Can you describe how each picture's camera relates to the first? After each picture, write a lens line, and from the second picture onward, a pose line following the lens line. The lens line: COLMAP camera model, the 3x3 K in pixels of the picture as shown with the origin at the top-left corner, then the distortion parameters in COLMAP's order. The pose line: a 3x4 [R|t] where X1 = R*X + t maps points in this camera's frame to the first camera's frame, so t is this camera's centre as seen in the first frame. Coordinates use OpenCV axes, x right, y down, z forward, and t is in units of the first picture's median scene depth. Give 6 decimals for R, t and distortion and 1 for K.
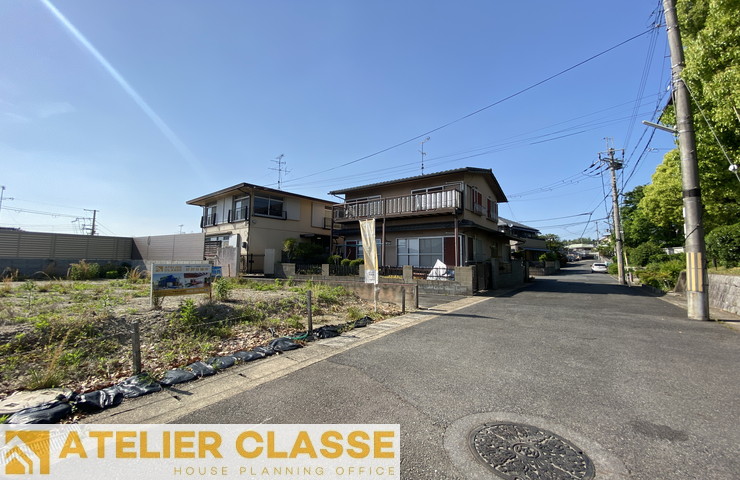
lens RADIAL K [[296.3, 0, 370.3], [0, 296.3, 234.9], [0, 0, 1]] dist [0.021503, -0.019354]
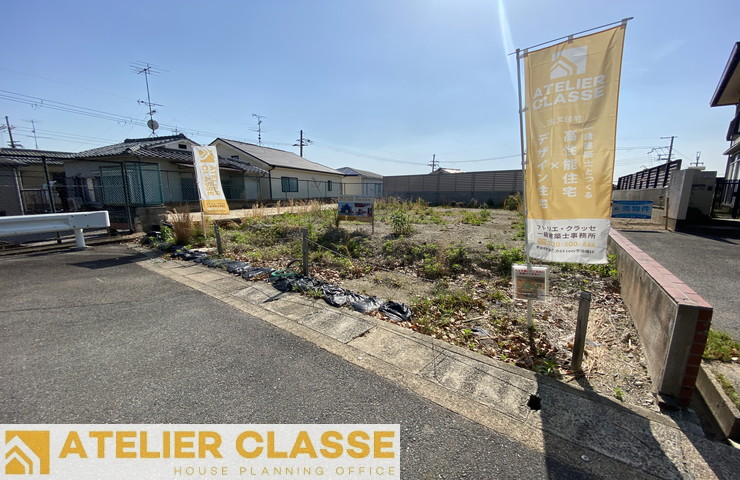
lens RADIAL K [[296.3, 0, 367.7], [0, 296.3, 248.9], [0, 0, 1]] dist [0.021503, -0.019354]
pose [[-0.060104, 0.181553, -0.981543, 0.434737], [0.084940, 0.980684, 0.176193, 0.087699], [0.994572, -0.072782, -0.074364, 0.934961]]
